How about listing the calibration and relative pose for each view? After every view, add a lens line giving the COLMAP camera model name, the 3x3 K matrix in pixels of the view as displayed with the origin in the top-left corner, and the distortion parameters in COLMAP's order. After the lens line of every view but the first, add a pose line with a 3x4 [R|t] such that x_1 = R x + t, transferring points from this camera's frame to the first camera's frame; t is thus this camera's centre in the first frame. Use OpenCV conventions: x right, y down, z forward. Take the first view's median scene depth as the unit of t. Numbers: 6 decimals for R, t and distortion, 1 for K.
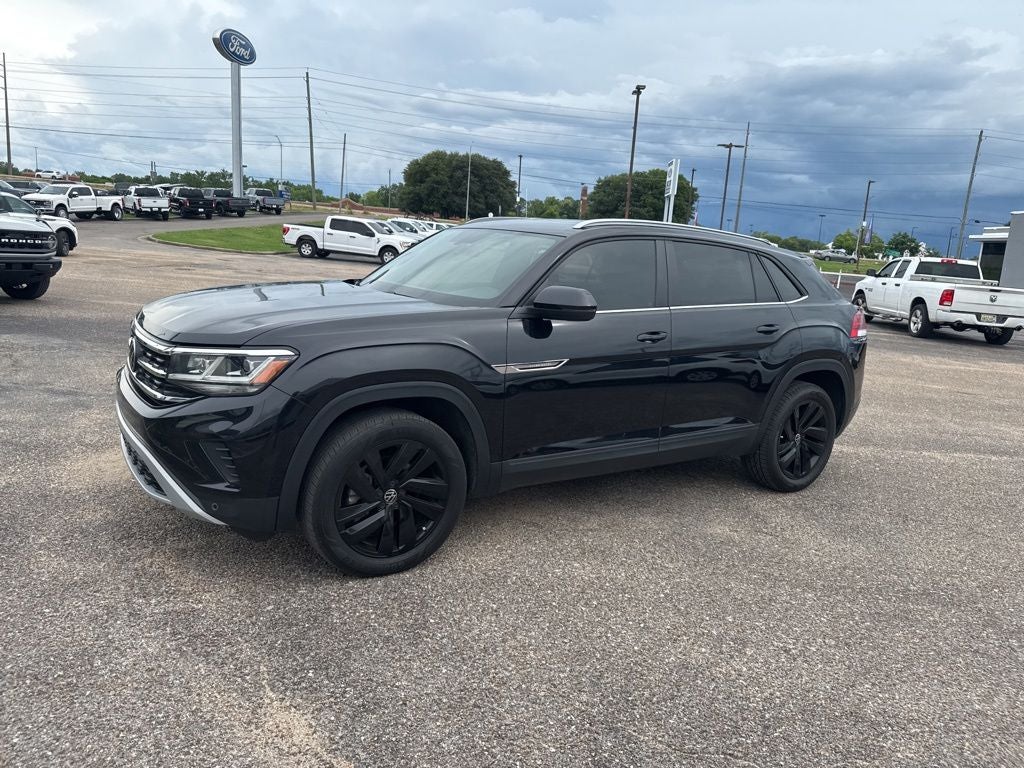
lens RADIAL K [[720.4, 0, 512.8], [0, 720.4, 364.7], [0, 0, 1]] dist [0.079716, -0.110323]
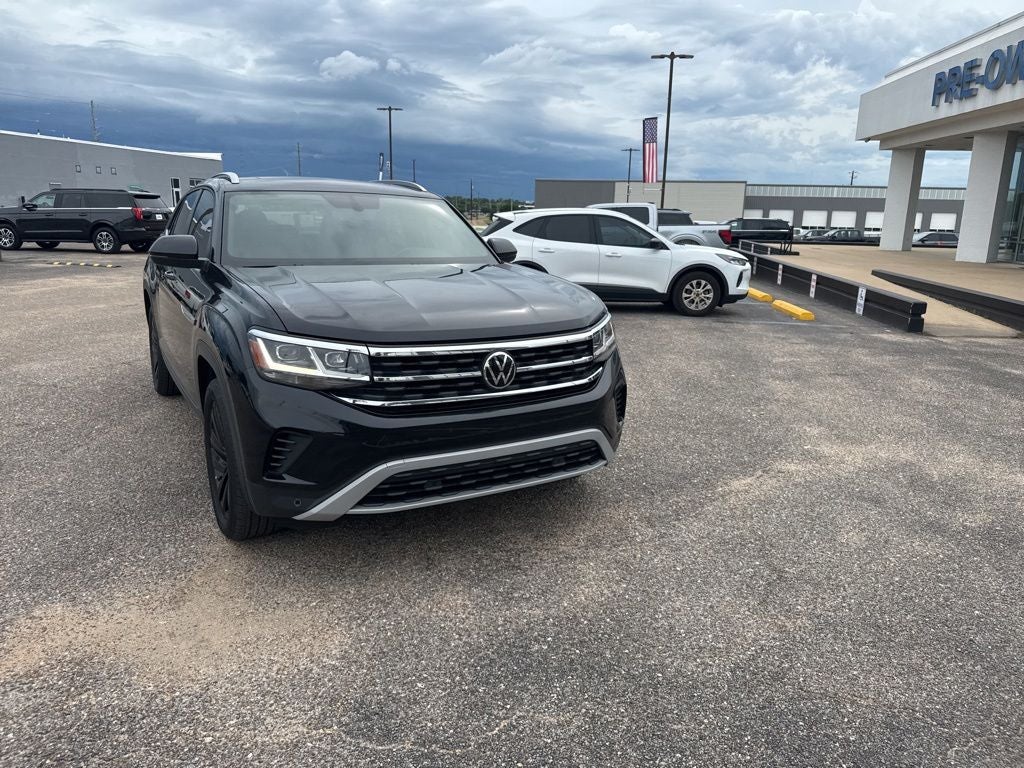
lens RADIAL K [[720.0, 0, 507.3], [0, 720.0, 386.7], [0, 0, 1]] dist [0.041901, -0.065089]
pose [[0.062346, -0.304162, 0.950578, -0.124506], [0.149224, 0.944566, 0.292451, -0.022777], [-0.986836, 0.123616, 0.104278, 0.084135]]
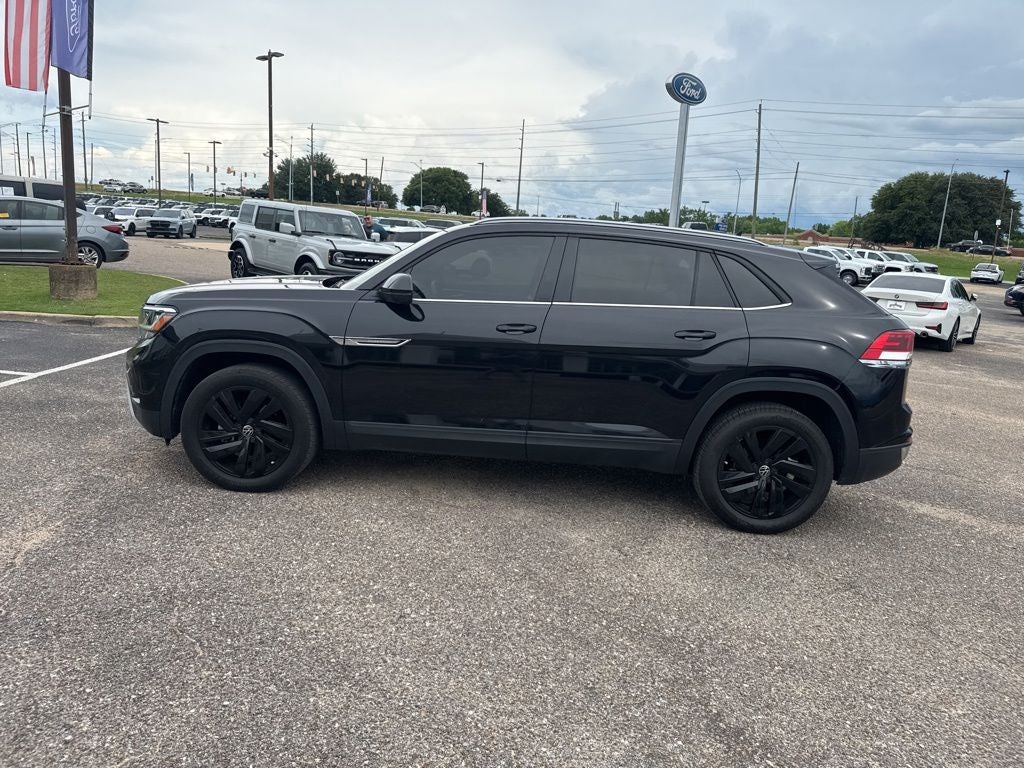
lens RADIAL K [[720.0, 0, 507.3], [0, 720.0, 386.7], [0, 0, 1]] dist [0.041901, -0.065089]
pose [[0.813790, 0.096433, -0.573102, 0.082969], [-0.105033, 0.994303, 0.018163, 0.002852], [0.571588, 0.045414, 0.819283, 0.018594]]
